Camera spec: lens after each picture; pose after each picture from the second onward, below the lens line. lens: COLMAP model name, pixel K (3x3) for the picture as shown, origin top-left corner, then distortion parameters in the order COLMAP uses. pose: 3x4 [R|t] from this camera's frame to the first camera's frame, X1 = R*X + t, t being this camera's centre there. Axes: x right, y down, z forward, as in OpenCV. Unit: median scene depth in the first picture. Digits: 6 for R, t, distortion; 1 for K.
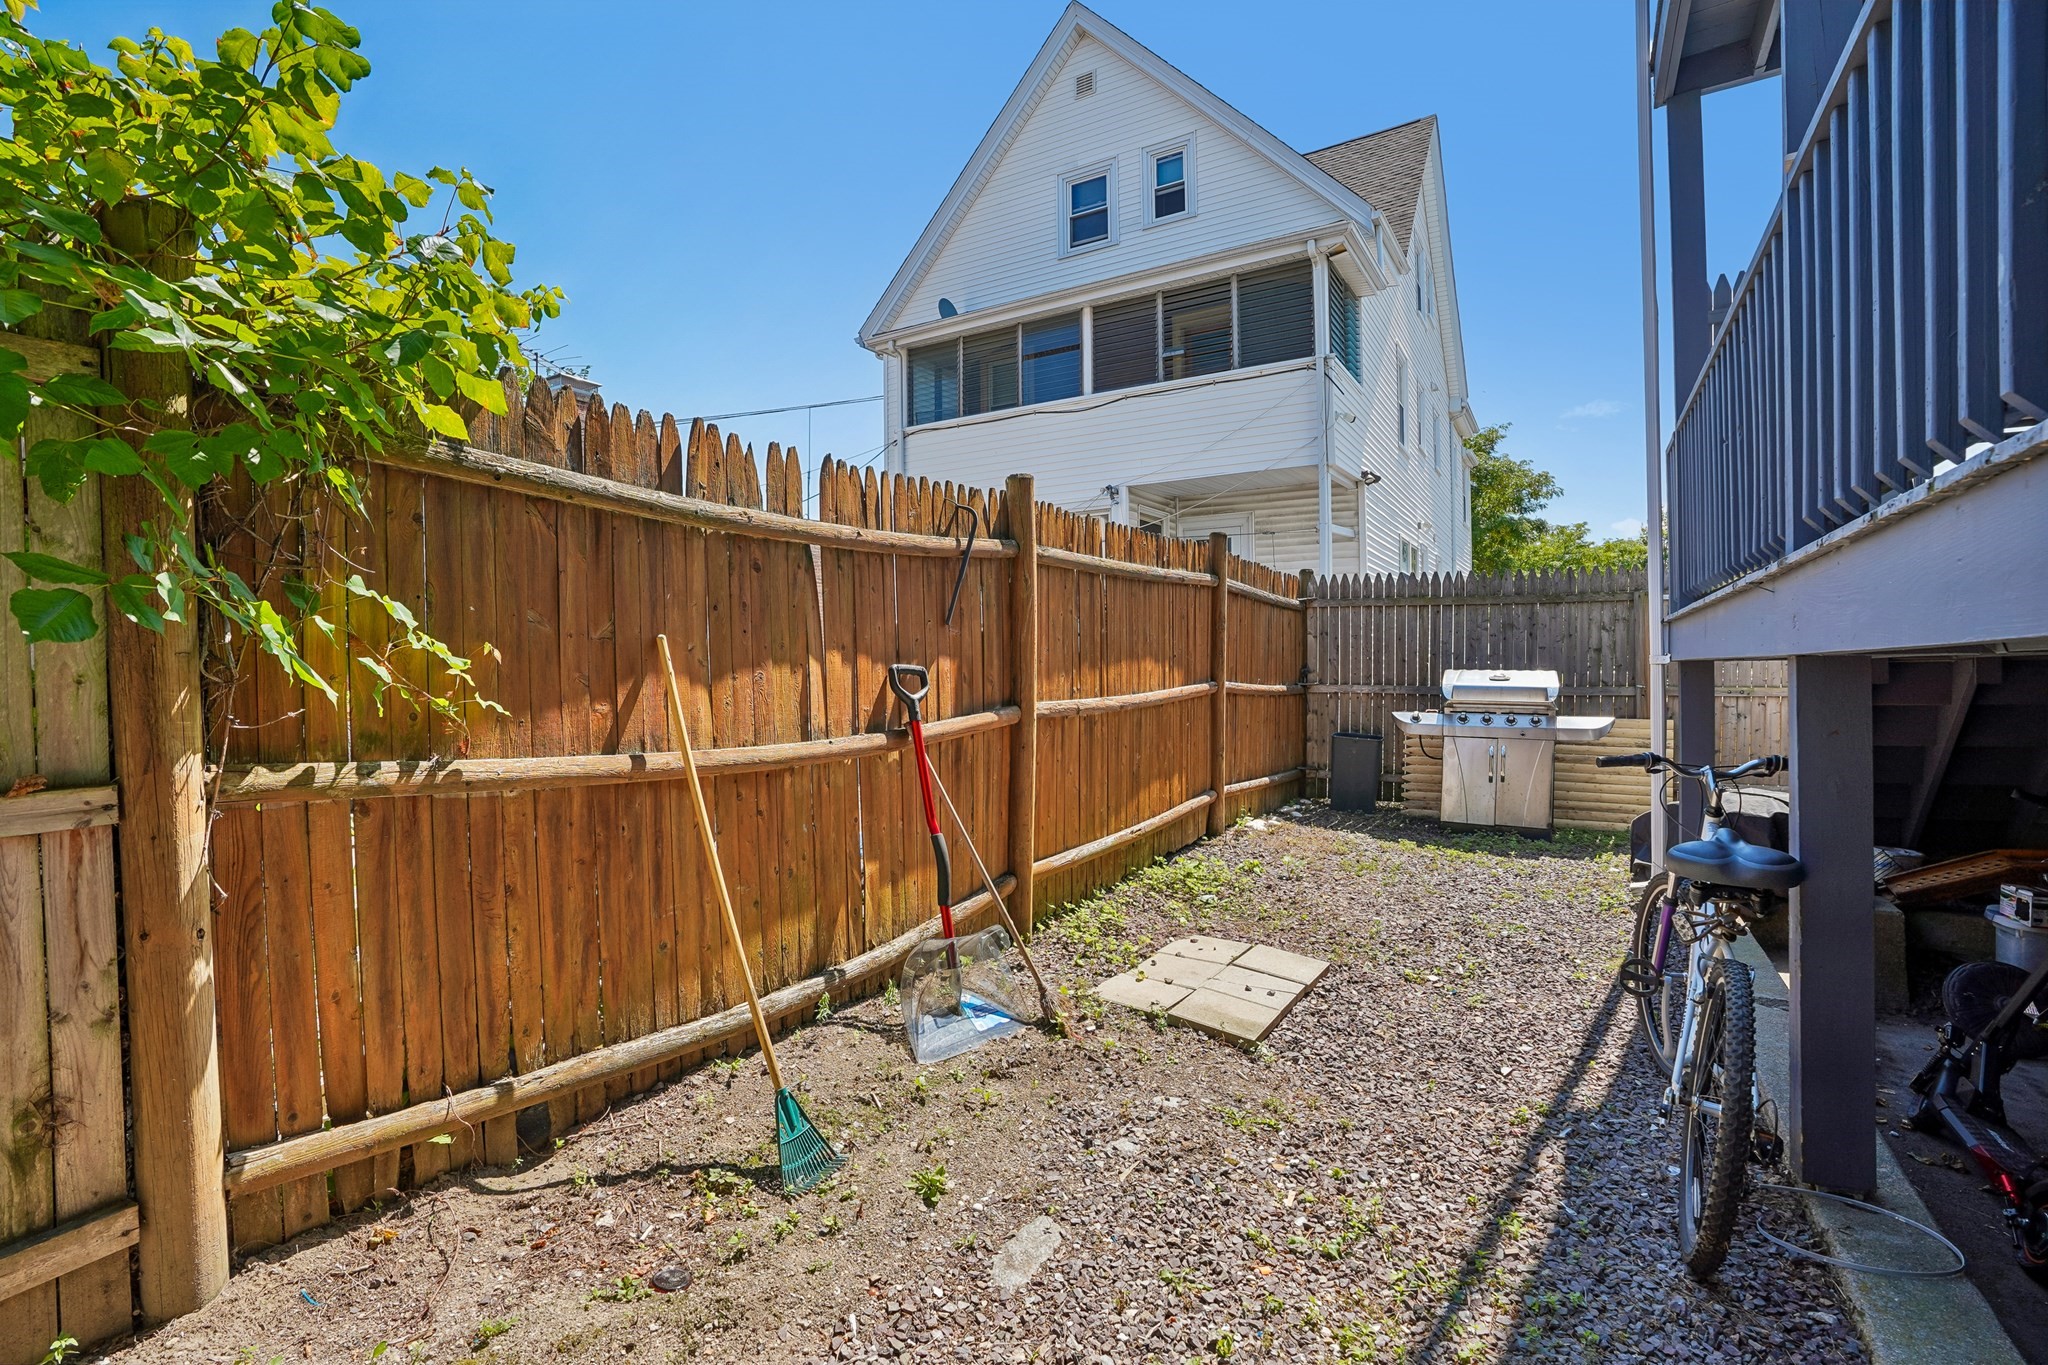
lens RADIAL K [[946.4, 0, 1017.8], [0, 946.4, 676.5], [0, 0, 1]] dist [-0.073284, 0.028413]
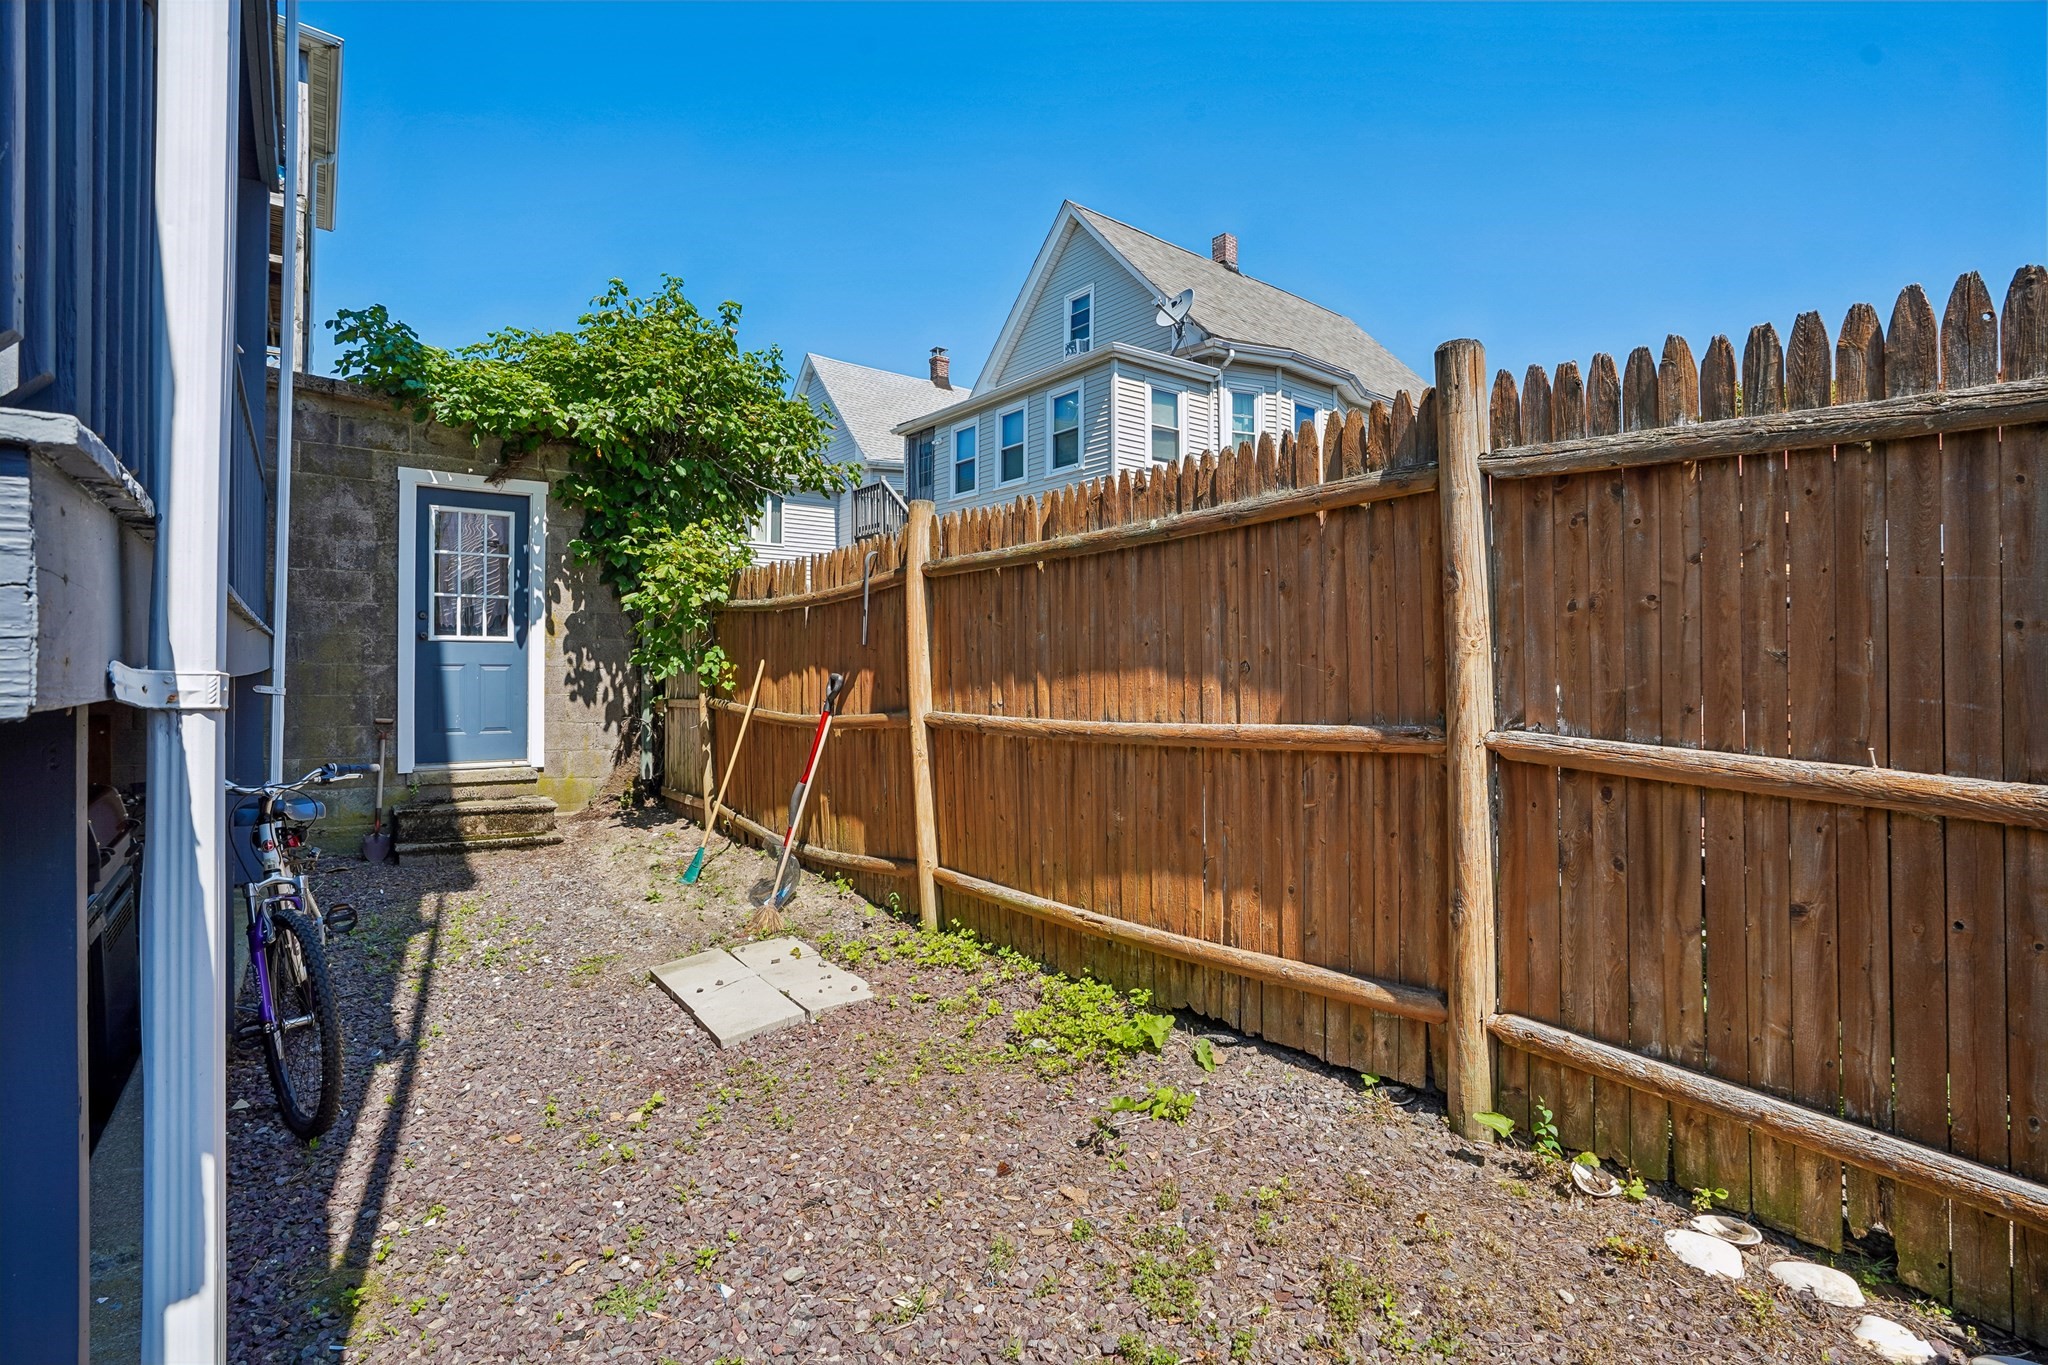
lens RADIAL K [[946.4, 0, 1017.8], [0, 946.4, 676.5], [0, 0, 1]] dist [-0.073284, 0.028413]
pose [[-0.365156, -0.001824, -0.930944, 1.081580], [-0.018097, 0.999823, 0.005139, -0.019937], [0.930770, 0.018724, -0.365125, 1.658830]]
